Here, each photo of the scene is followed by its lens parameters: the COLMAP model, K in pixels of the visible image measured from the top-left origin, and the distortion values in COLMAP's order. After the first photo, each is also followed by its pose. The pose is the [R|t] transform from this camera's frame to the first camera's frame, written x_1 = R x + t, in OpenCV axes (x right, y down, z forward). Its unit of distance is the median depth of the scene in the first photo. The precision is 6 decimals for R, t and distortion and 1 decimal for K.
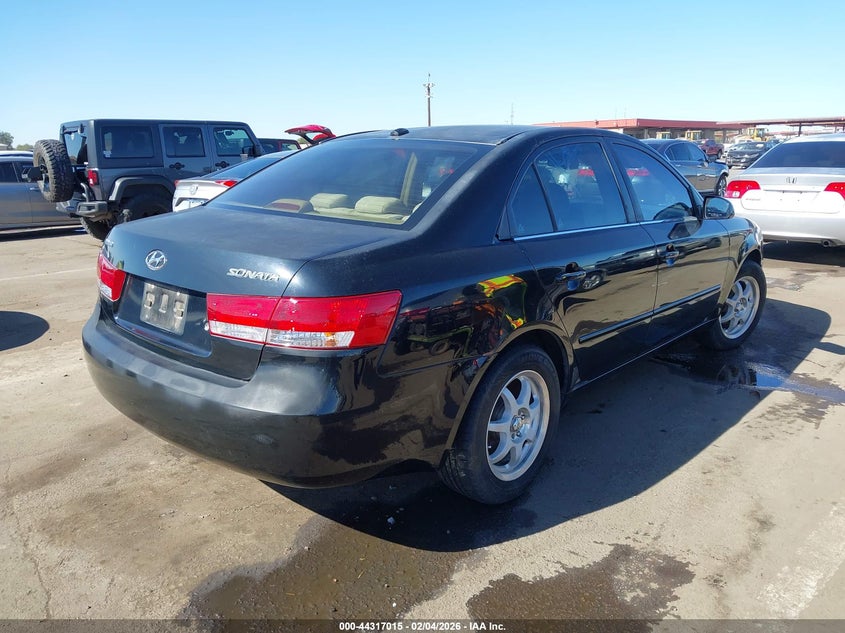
lens RADIAL K [[630.6, 0, 418.7], [0, 630.6, 316.3], [0, 0, 1]] dist [0.004982, 0.002127]
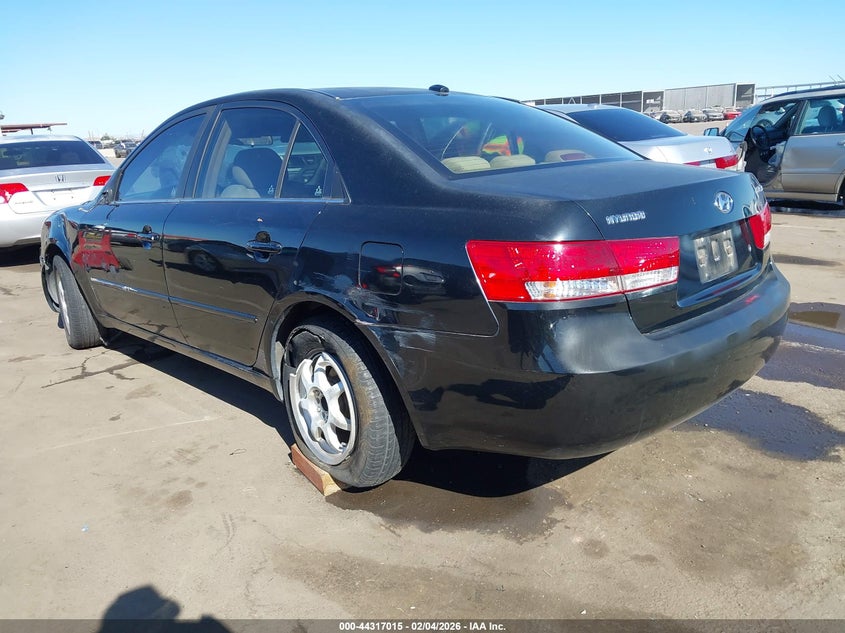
lens RADIAL K [[630.6, 0, 418.7], [0, 630.6, 316.3], [0, 0, 1]] dist [0.004982, 0.002127]
pose [[0.097698, -0.266454, 0.958883, -1.125303], [0.295617, 0.927776, 0.227691, -0.222440], [-0.950298, 0.261217, 0.169410, 1.065620]]
